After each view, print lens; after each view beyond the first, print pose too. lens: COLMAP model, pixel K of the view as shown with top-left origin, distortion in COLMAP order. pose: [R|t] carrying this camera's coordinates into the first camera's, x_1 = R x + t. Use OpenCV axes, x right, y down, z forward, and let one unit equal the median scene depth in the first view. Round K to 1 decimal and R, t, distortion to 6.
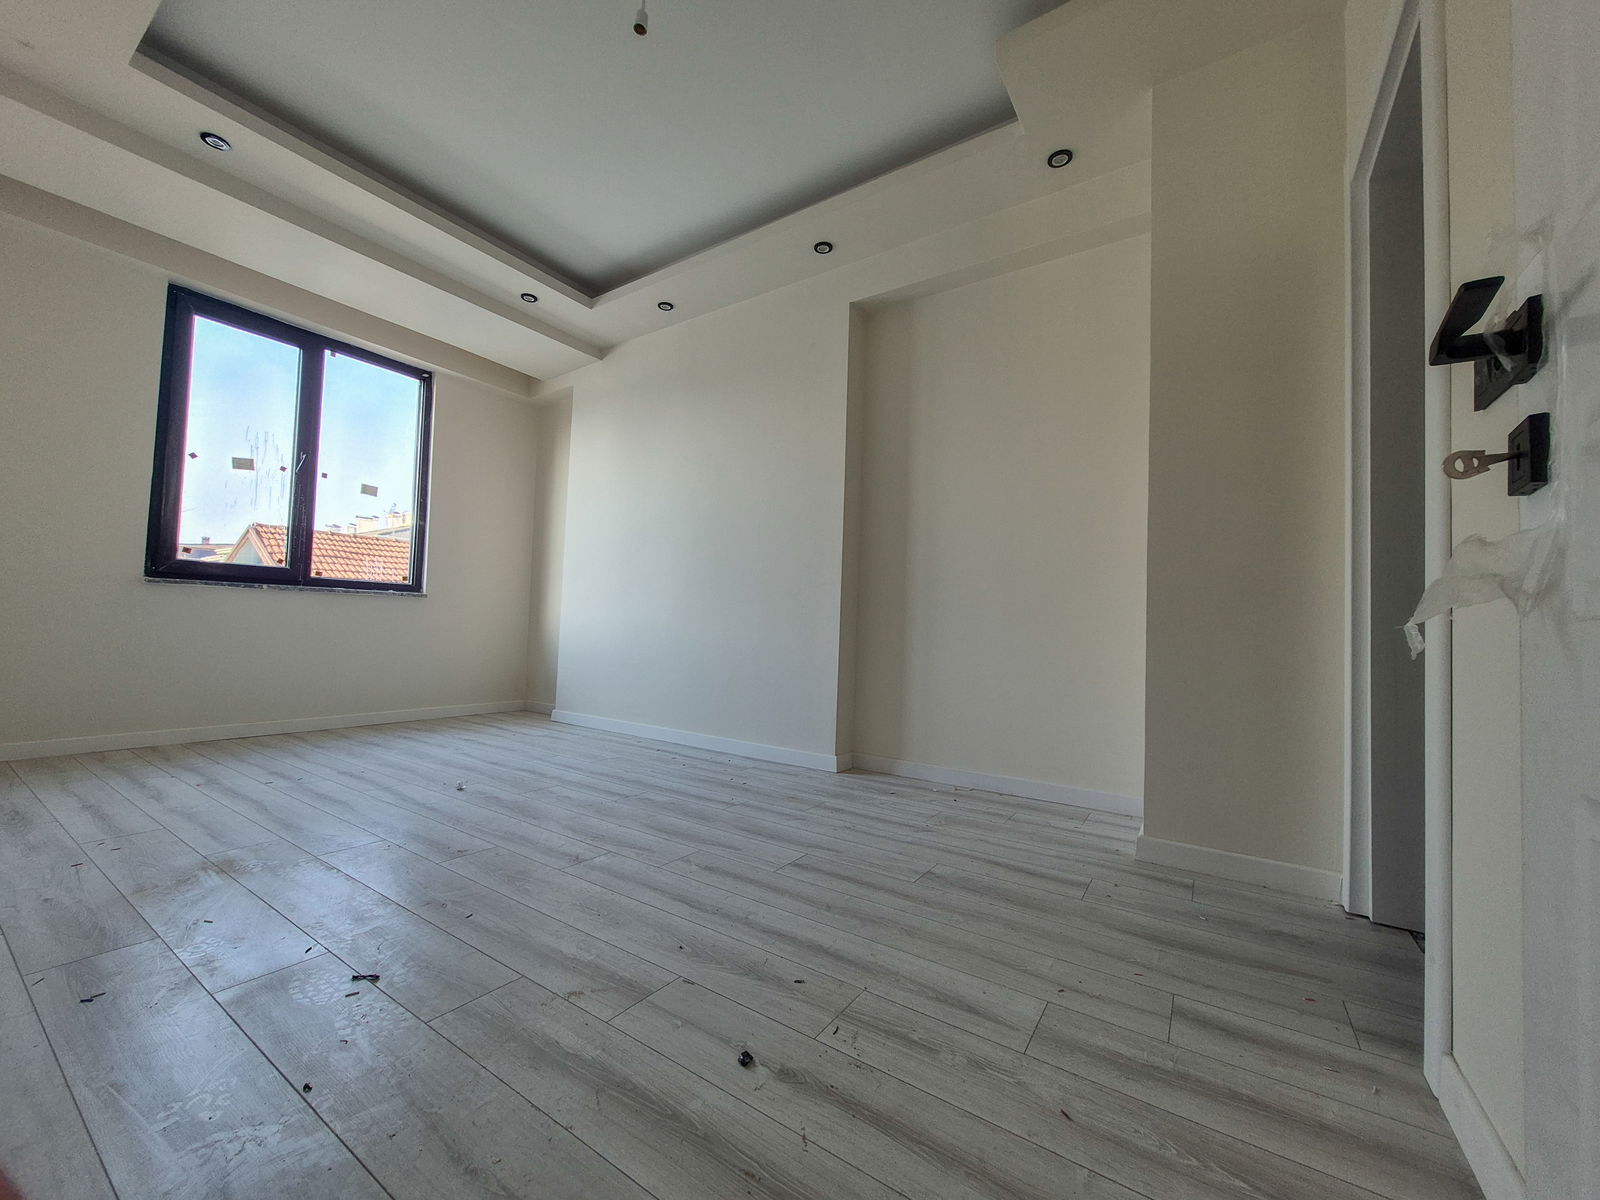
lens RADIAL K [[627.1, 0, 790.2], [0, 627.1, 607.7], [0, 0, 1]] dist [-0.000491, 0.000016]
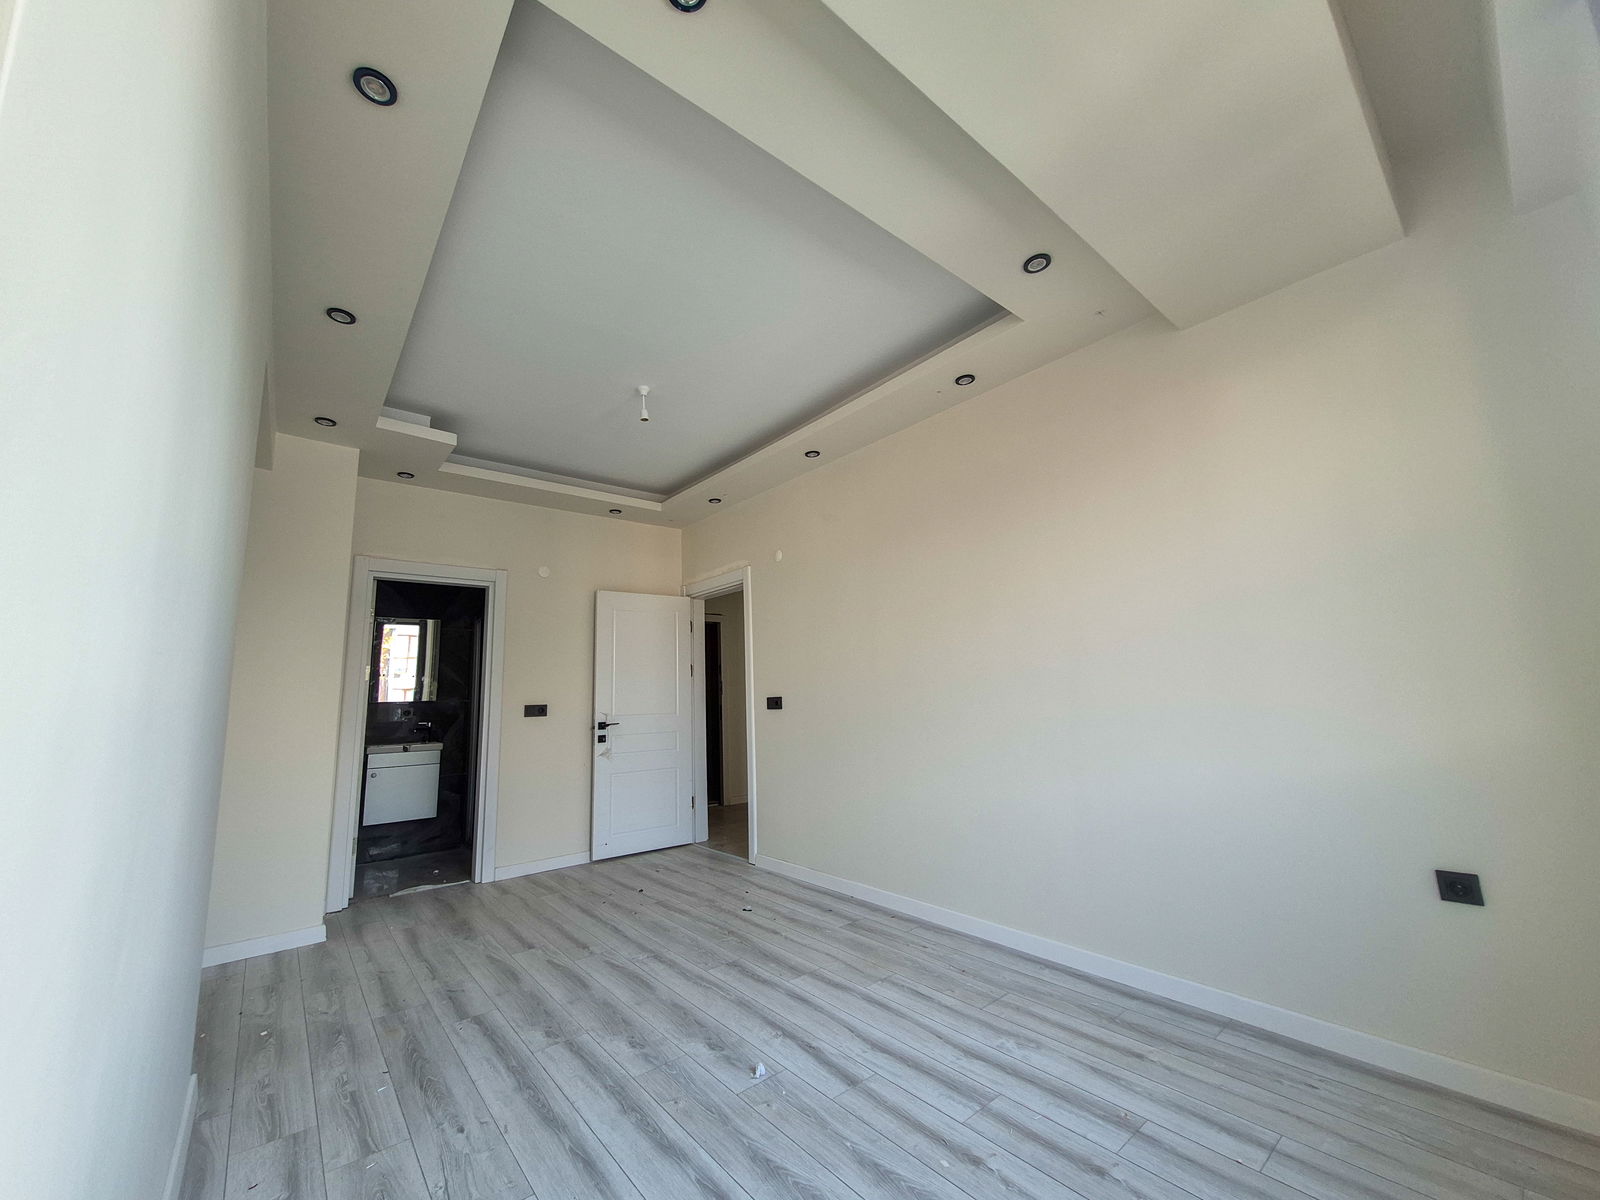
lens RADIAL K [[627.1, 0, 795.9], [0, 627.1, 598.2], [0, 0, 1]] dist [-0.000491, 0.000016]
pose [[-0.960815, 0.039070, 0.274422, -0.871057], [-0.009109, 0.985031, -0.172135, -0.150226], [-0.277040, -0.167889, -0.946077, 1.948026]]
